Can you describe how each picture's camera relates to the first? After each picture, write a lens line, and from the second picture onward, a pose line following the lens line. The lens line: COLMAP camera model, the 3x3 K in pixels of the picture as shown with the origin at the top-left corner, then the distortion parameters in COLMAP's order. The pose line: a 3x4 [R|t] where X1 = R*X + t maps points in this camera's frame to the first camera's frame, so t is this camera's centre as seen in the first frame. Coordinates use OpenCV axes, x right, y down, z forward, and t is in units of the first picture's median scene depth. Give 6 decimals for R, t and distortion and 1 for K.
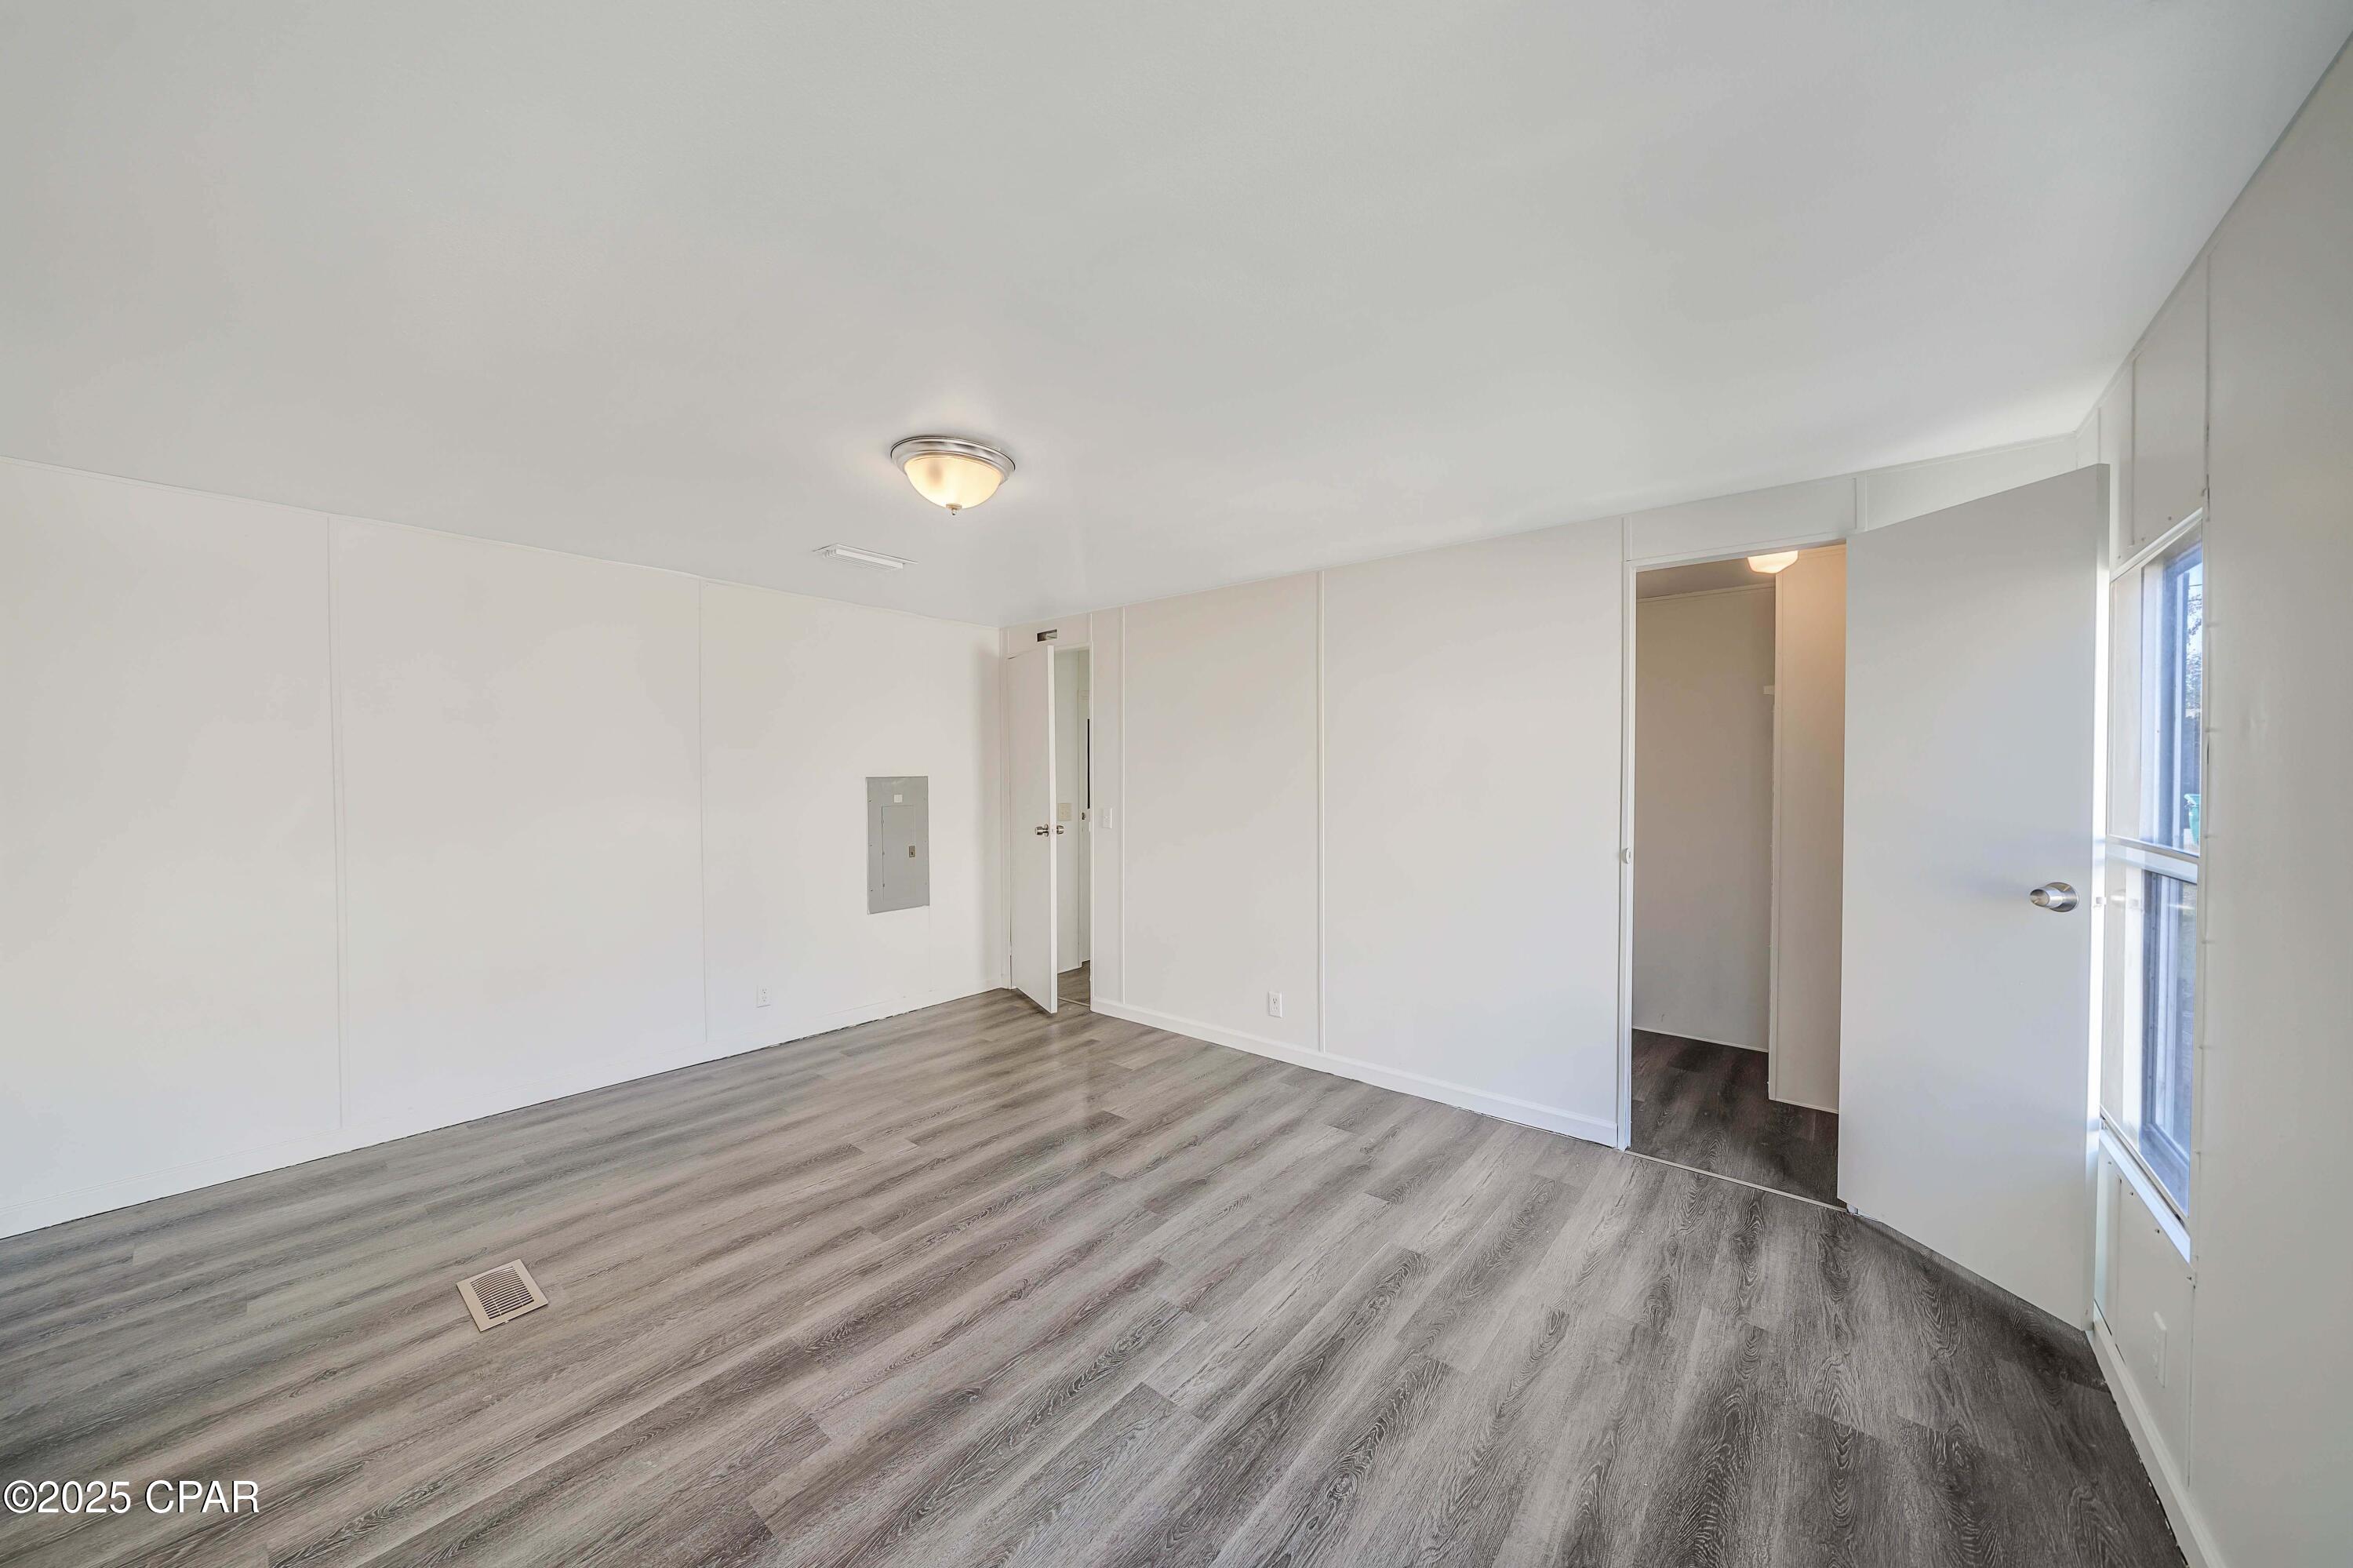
lens RADIAL K [[810.0, 0, 1175.6], [0, 810.0, 783.4], [0, 0, 1]] dist [-0.004971, 0.000028]
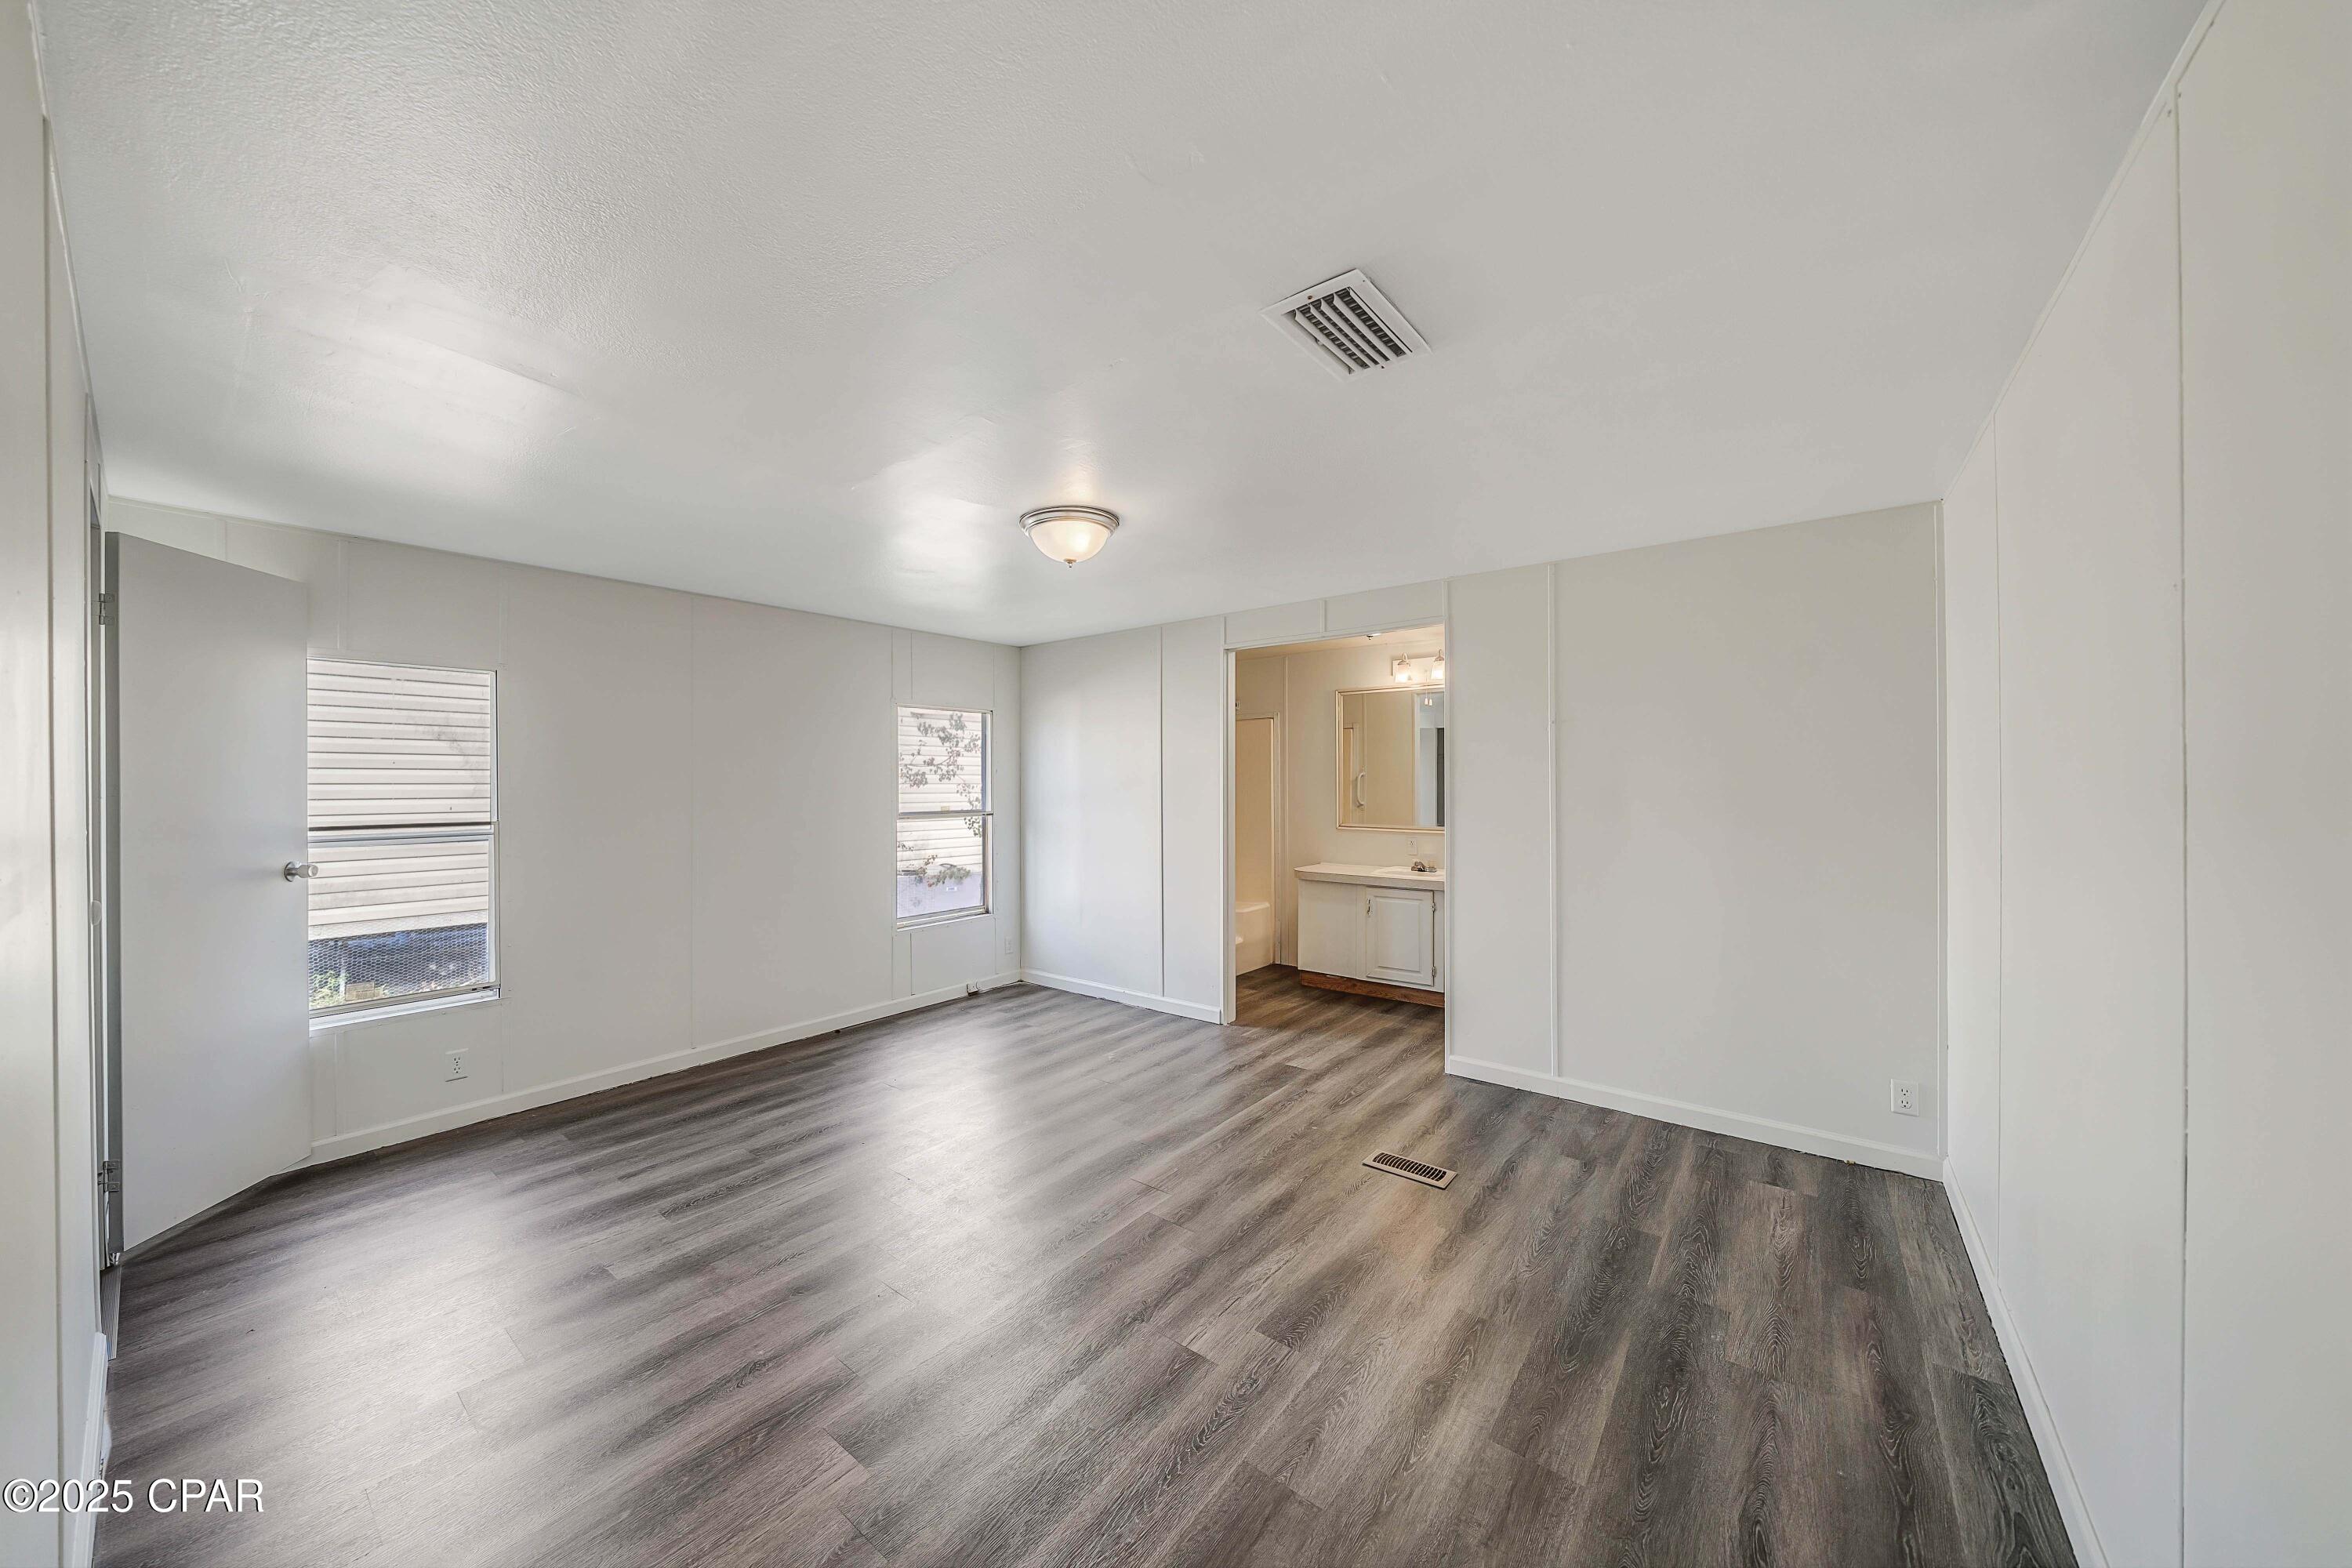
lens RADIAL K [[809.6, 0, 1176.5], [0, 809.6, 782.7], [0, 0, 1]] dist [-0.004971, 0.000028]
pose [[-0.999716, 0.002005, -0.023746, -0.378186], [0.001728, 0.999930, 0.011668, -0.022209], [0.023768, 0.011624, -0.999650, 2.106777]]
